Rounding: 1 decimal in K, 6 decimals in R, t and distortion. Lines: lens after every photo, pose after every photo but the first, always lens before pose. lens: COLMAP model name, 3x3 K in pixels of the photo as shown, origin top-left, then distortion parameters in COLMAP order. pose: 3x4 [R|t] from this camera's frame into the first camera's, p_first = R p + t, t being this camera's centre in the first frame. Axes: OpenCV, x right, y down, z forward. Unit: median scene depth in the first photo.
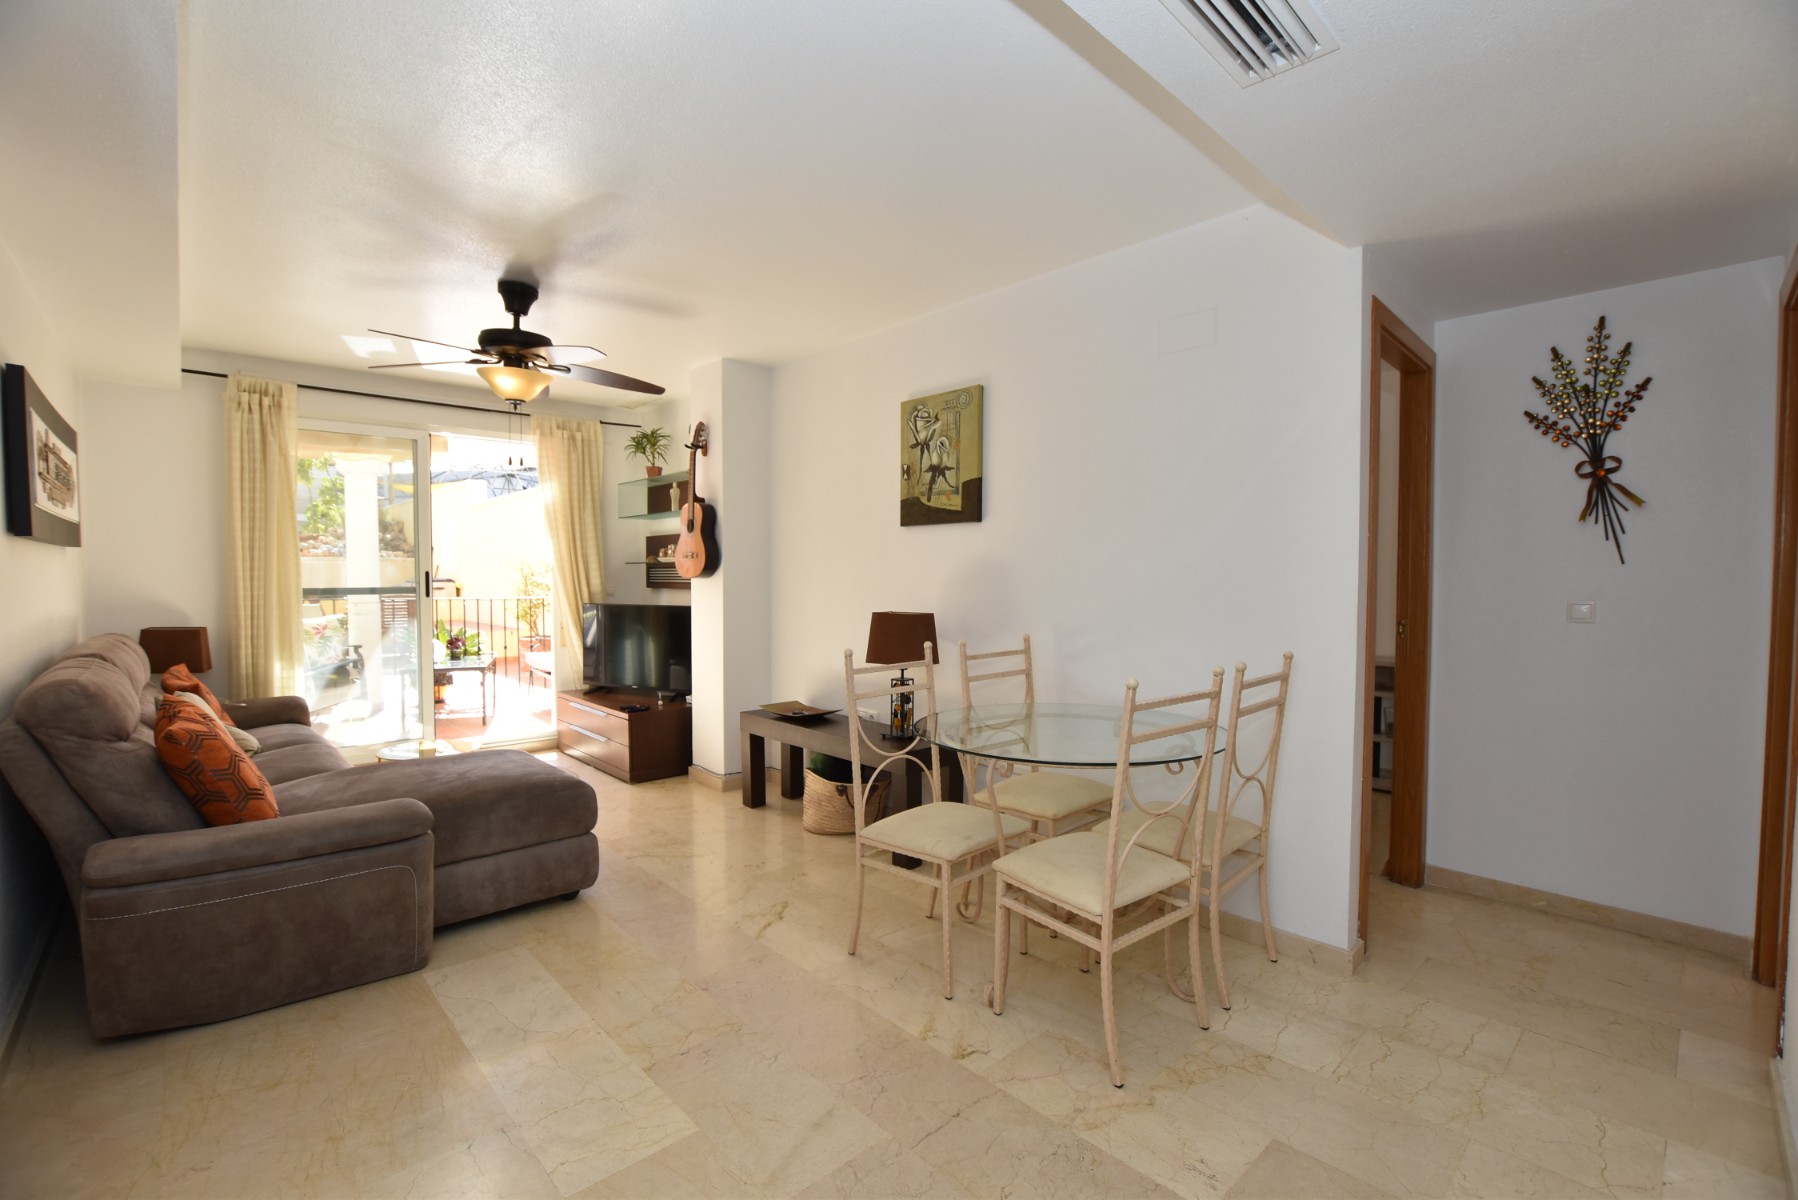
lens RADIAL K [[788.2, 0, 901.9], [0, 788.2, 603.6], [0, 0, 1]] dist [-0.034609, 0.006146]
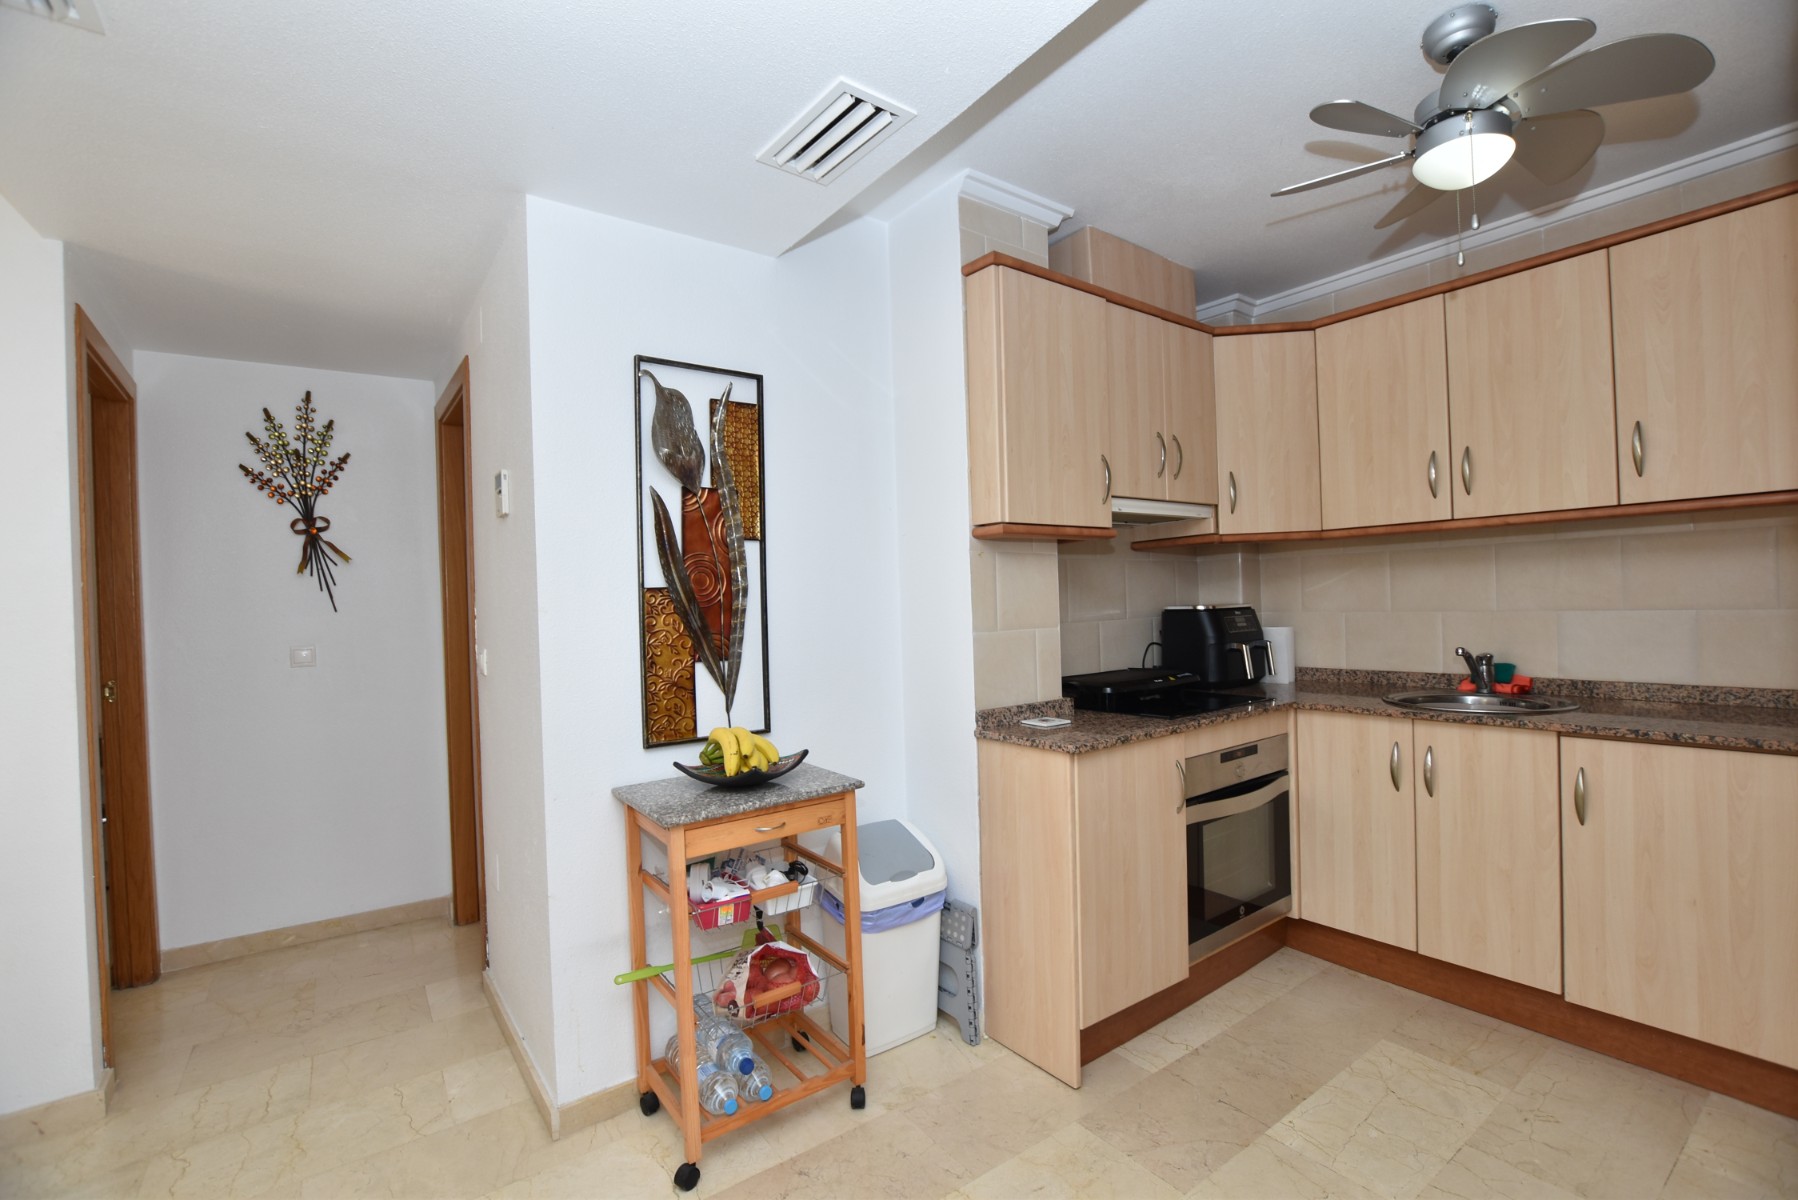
lens RADIAL K [[788.2, 0, 901.9], [0, 788.2, 603.6], [0, 0, 1]] dist [-0.034609, 0.006146]
pose [[0.131182, -0.009827, 0.991310, -0.070828], [0.067319, 0.997731, 0.000982, -0.006443], [-0.989070, 0.066606, 0.131545, 0.011992]]
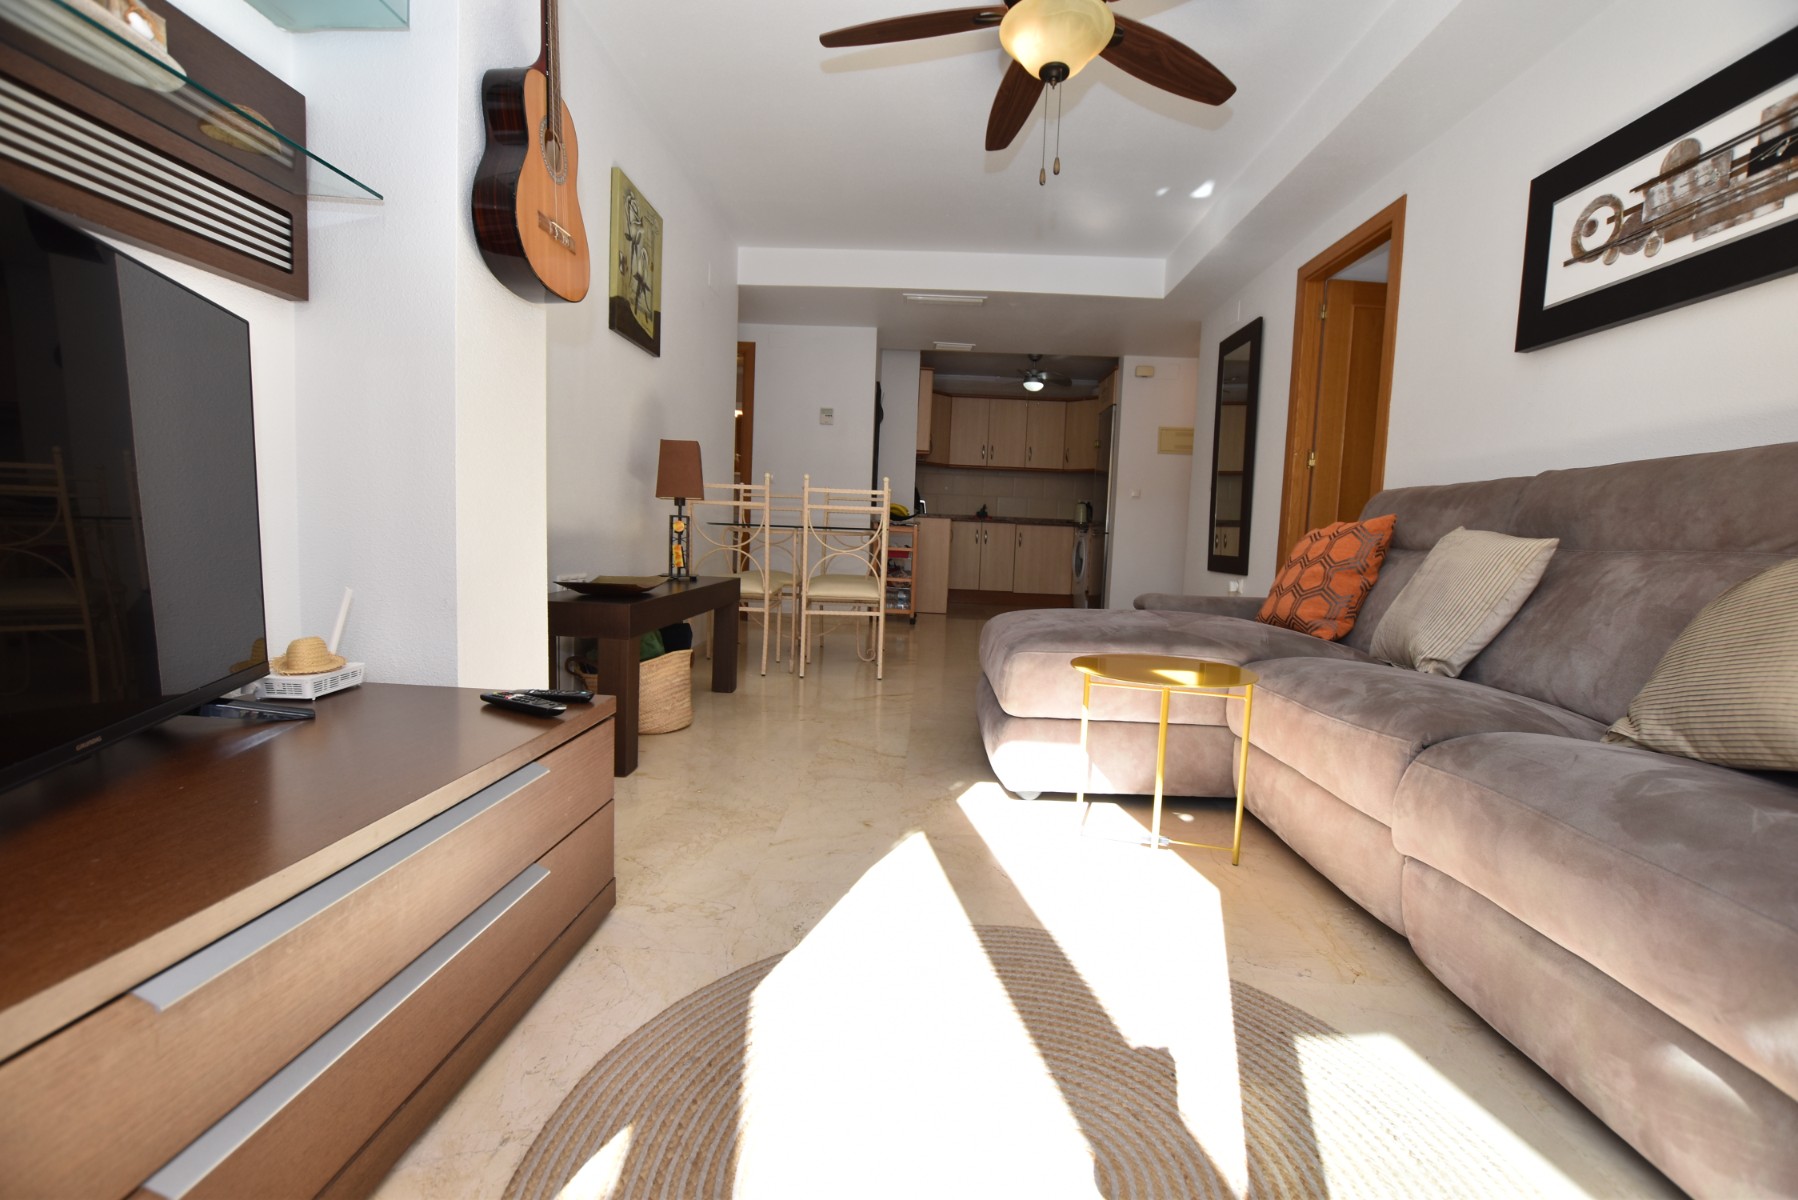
lens RADIAL K [[791.7, 0, 902.7], [0, 791.7, 603.1], [0, 0, 1]] dist [-0.038338, 0.008792]
pose [[-0.707272, -0.093318, 0.700755, -0.846330], [-0.014737, 0.992980, 0.117359, 0.085382], [-0.706788, 0.072678, -0.703682, 1.485381]]
